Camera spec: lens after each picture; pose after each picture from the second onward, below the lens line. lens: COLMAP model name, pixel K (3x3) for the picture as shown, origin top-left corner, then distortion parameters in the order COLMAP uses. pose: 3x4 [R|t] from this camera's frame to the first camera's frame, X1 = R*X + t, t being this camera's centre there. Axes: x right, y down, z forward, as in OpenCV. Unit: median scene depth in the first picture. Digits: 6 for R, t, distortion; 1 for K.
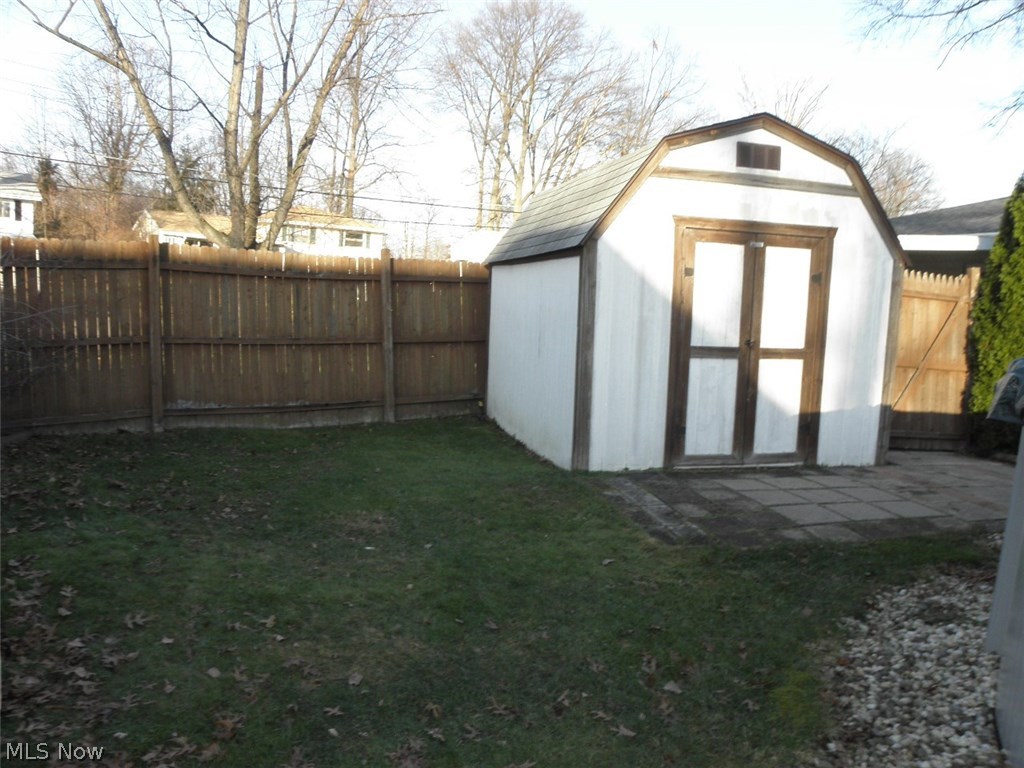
lens RADIAL K [[802.0, 0, 521.7], [0, 802.0, 385.6], [0, 0, 1]] dist [-0.145782, 0.096365]
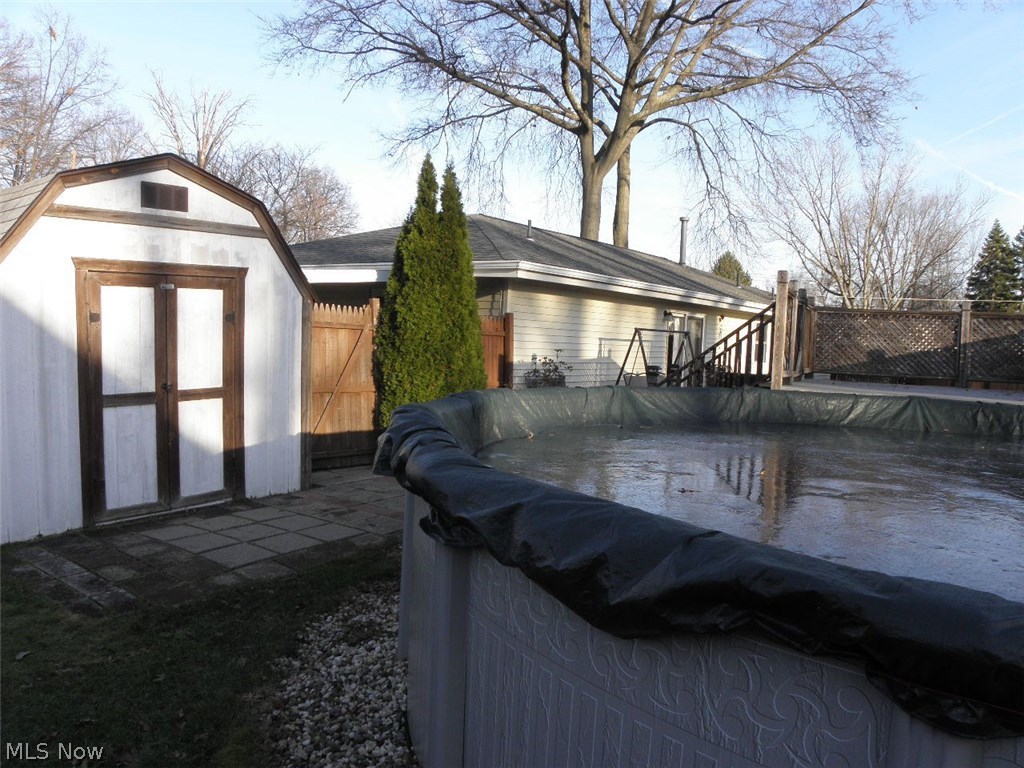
lens RADIAL K [[802.0, 0, 520.6], [0, 802.0, 383.9], [0, 0, 1]] dist [-0.145782, 0.096365]
pose [[0.769851, -0.070425, 0.634327, 0.011923], [0.079711, 0.996721, 0.013918, -0.037881], [-0.633227, 0.039848, 0.772940, -0.030425]]
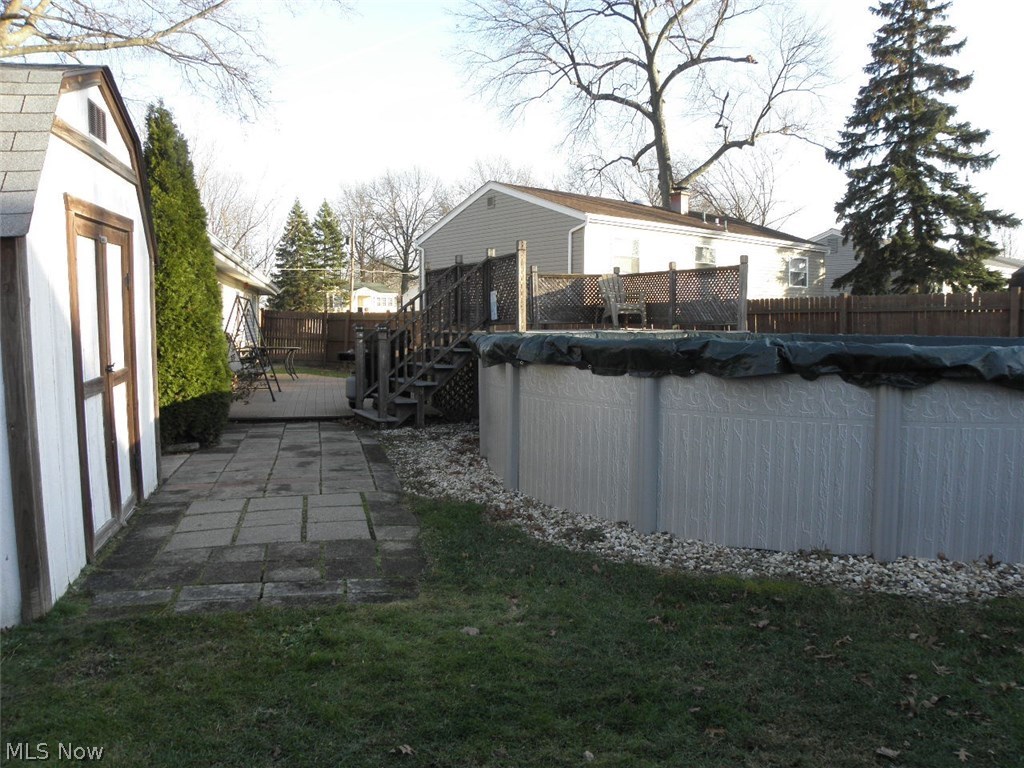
lens RADIAL K [[802.0, 0, 513.3], [0, 802.0, 386.9], [0, 0, 1]] dist [-0.145782, 0.096365]
pose [[-0.001799, -0.145471, 0.989361, -0.482415], [0.116133, 0.982638, 0.144693, -0.105848], [-0.993232, 0.115158, 0.015126, 0.640436]]
